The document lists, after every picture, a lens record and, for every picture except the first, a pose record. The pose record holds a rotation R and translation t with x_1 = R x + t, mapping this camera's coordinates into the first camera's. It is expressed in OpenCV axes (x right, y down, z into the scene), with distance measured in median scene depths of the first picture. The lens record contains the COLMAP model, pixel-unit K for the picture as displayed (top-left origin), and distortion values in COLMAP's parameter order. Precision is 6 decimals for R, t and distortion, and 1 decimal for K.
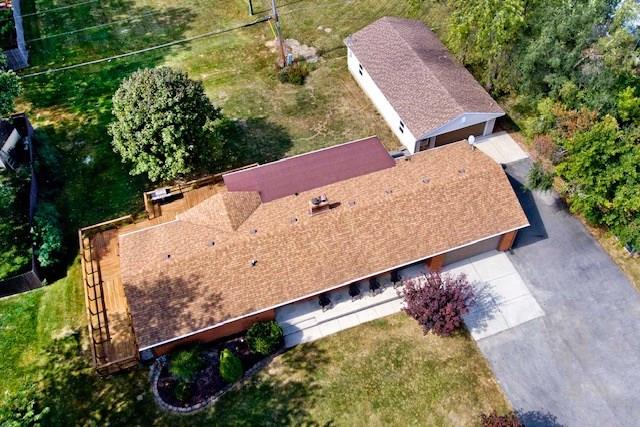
lens RADIAL K [[530.1, 0, 352.9], [0, 530.1, 238.5], [0, 0, 1]] dist [-0.003209, 0.004366]
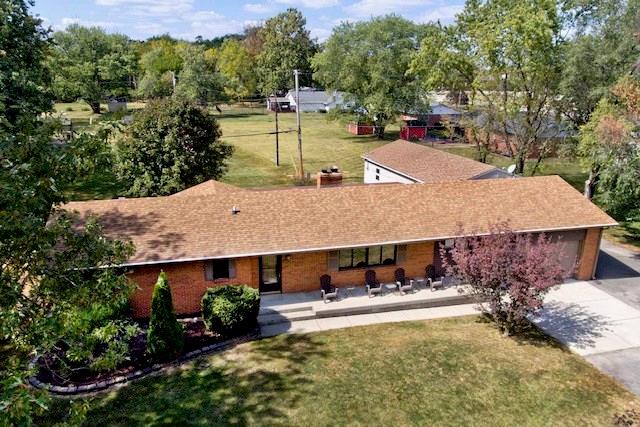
lens RADIAL K [[470.7, 0, 309.7], [0, 470.7, 224.2], [0, 0, 1]] dist [0.000822, -0.000711]
pose [[0.992911, 0.032249, -0.114401, -0.010590], [-0.092402, 0.814841, -0.572272, 0.381082], [0.074764, 0.578786, 0.812045, 0.449966]]
